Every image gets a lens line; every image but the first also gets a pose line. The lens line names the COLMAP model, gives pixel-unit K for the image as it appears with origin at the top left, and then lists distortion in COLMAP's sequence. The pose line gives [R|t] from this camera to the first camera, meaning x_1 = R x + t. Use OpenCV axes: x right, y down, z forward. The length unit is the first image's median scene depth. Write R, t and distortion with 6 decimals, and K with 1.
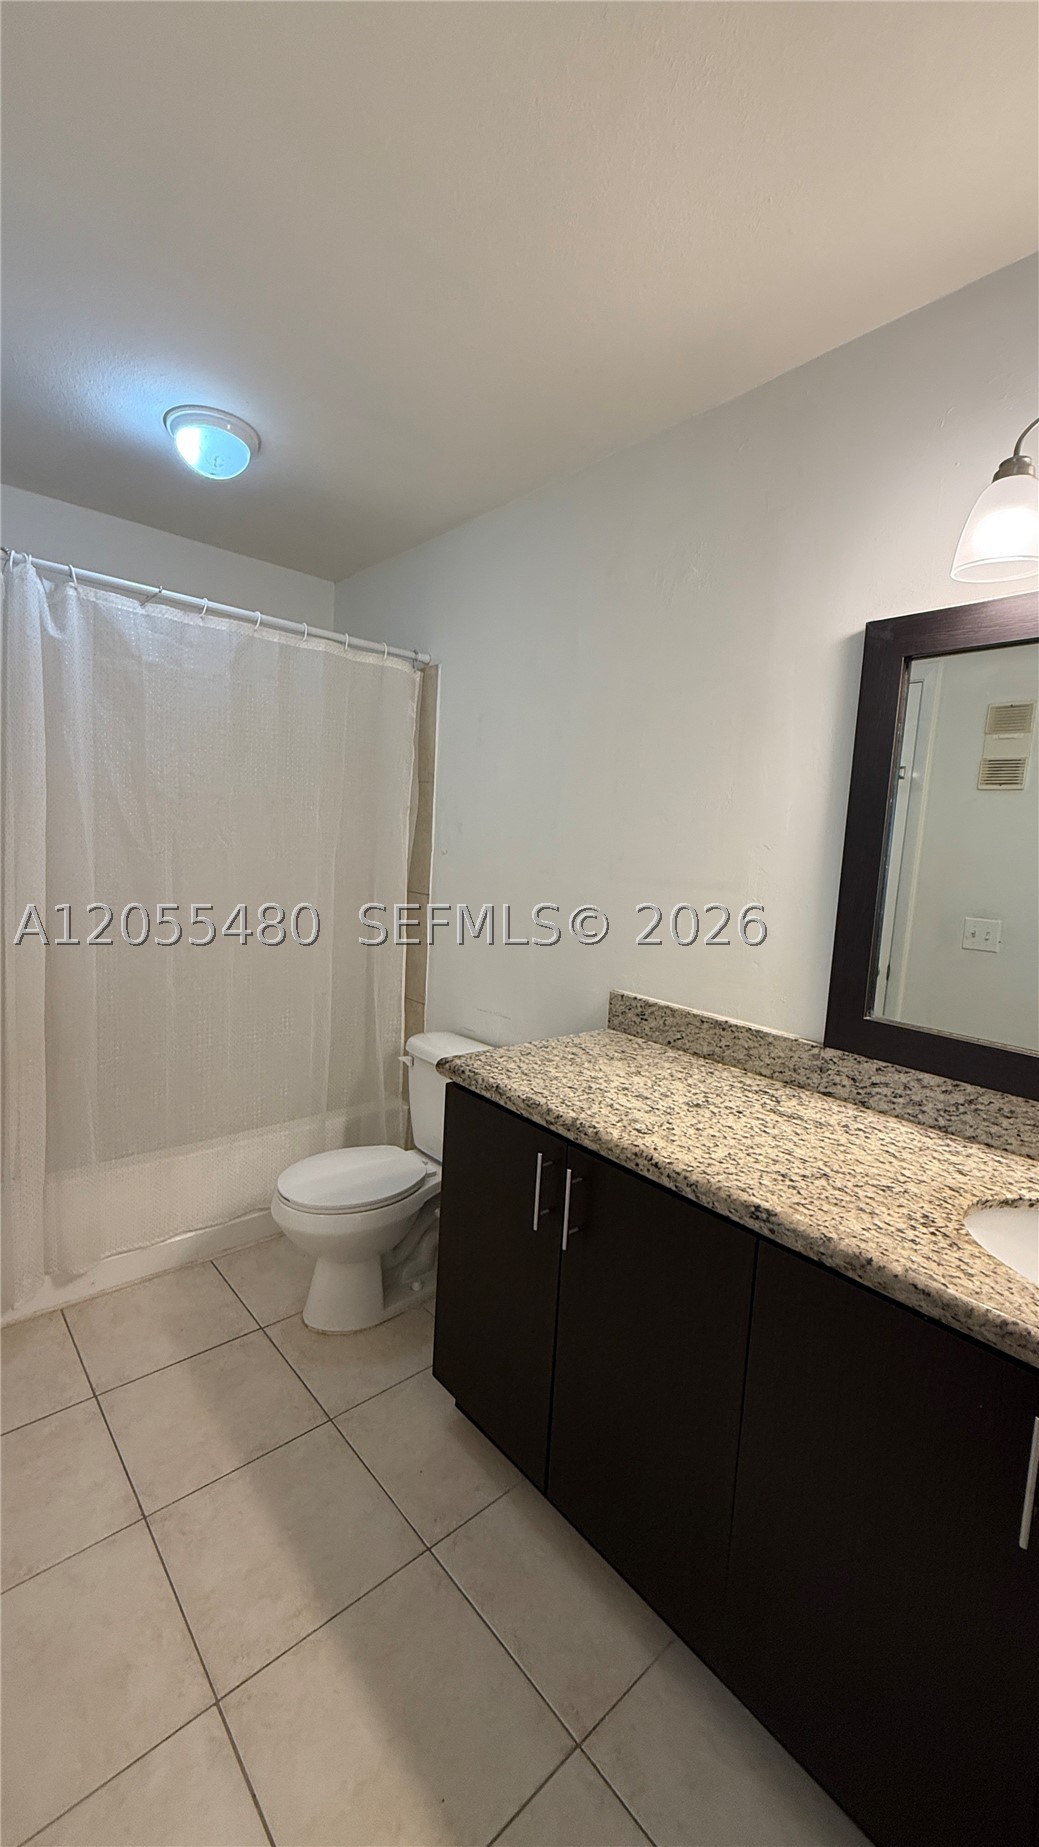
lens RADIAL K [[740.2, 0, 518.4], [0, 740.2, 921.8], [0, 0, 1]] dist [-0.000009, 0.000058]
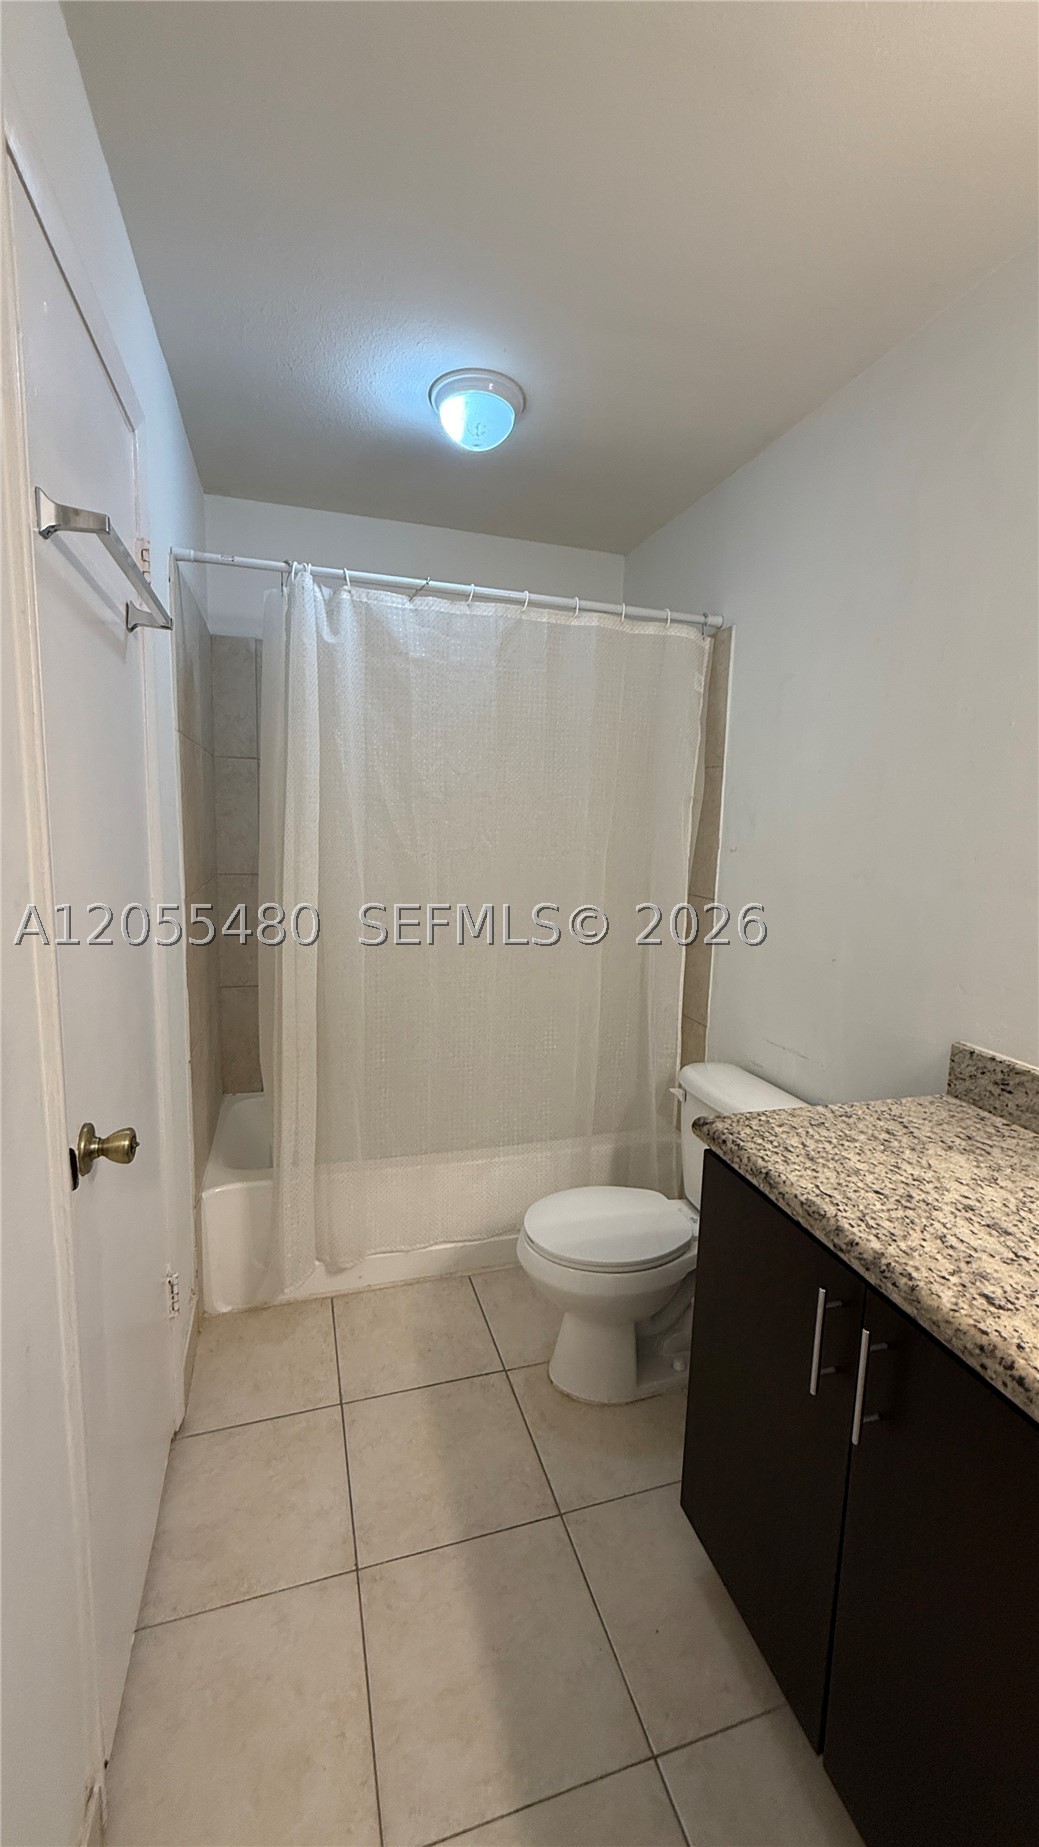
lens RADIAL K [[740.2, 0, 518.9], [0, 740.2, 918.8], [0, 0, 1]] dist [-0.000009, 0.000058]
pose [[0.912270, 0.028374, -0.408606, 0.038305], [-0.025833, 0.999597, 0.011737, -0.031542], [0.408774, -0.000152, 0.912635, 0.220098]]
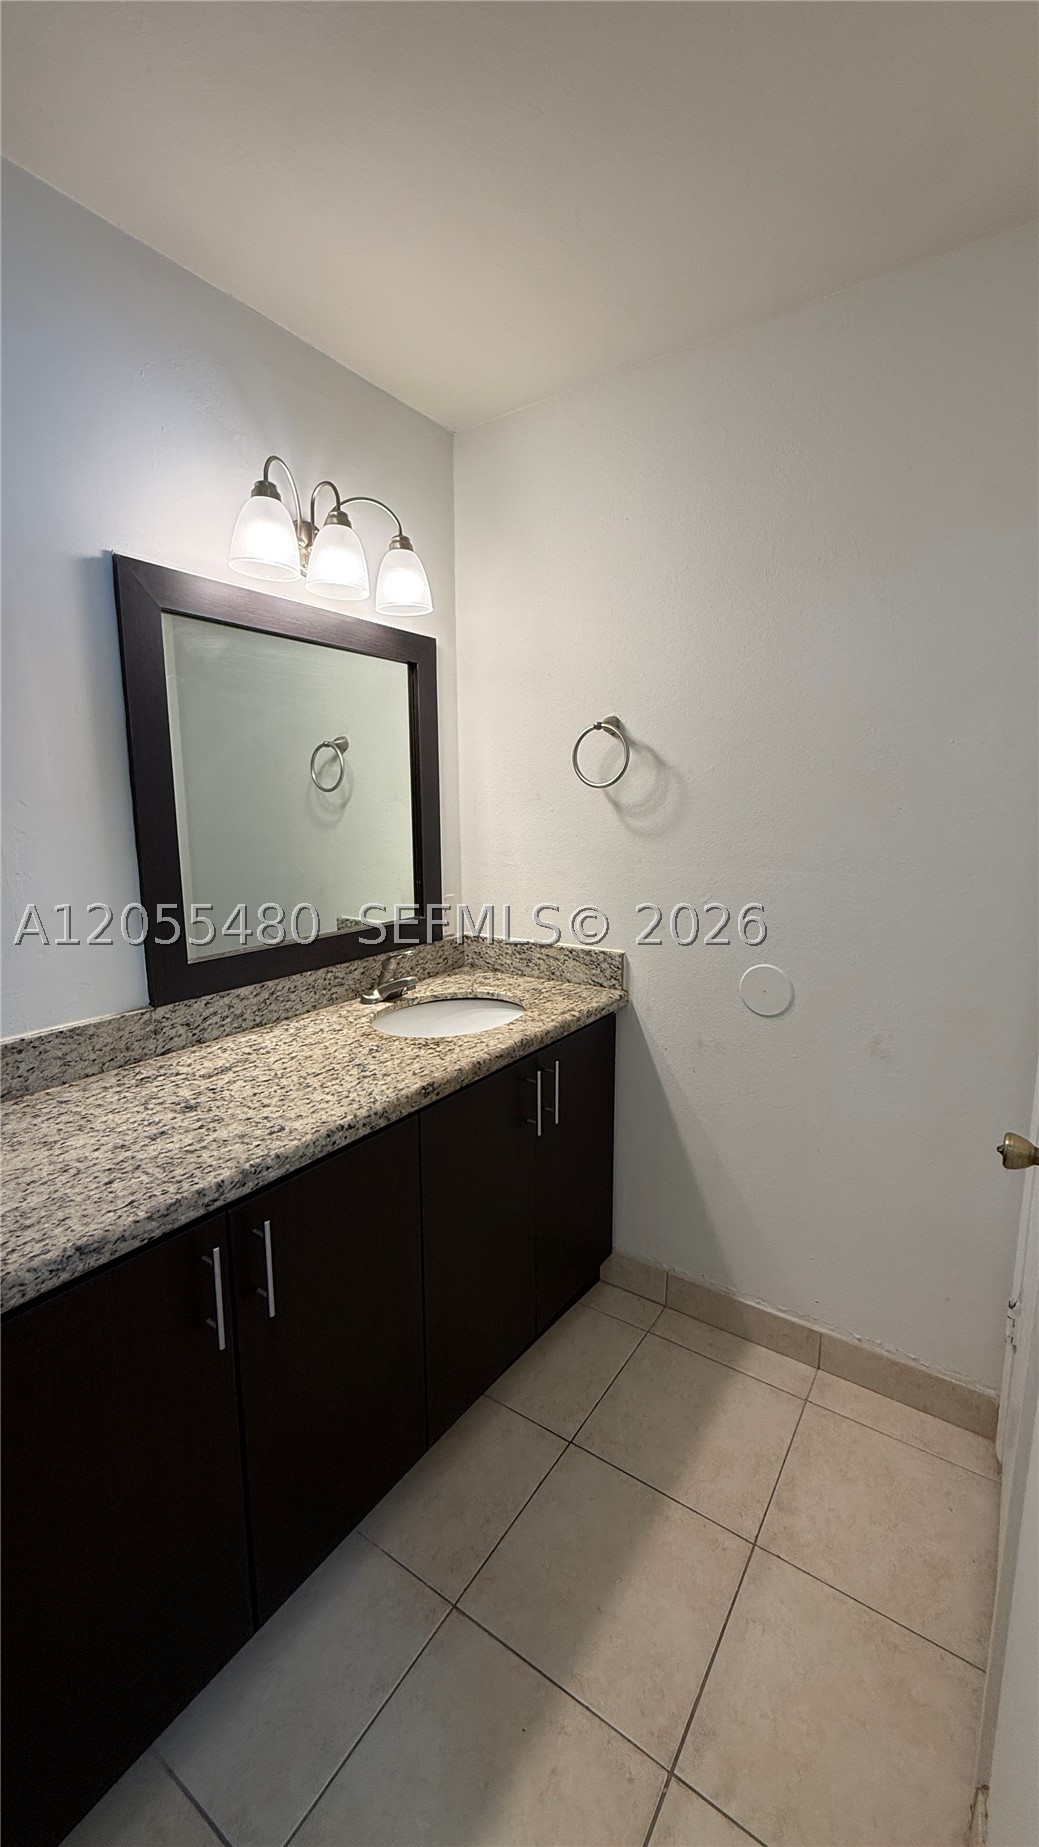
lens RADIAL K [[740.2, 0, 530.7], [0, 740.2, 918.2], [0, 0, 1]] dist [-0.000009, 0.000058]
pose [[-0.265474, -0.207536, 0.941516, -0.591686], [0.093734, 0.966375, 0.239445, -0.127342], [-0.959551, 0.151818, -0.237094, 0.733121]]
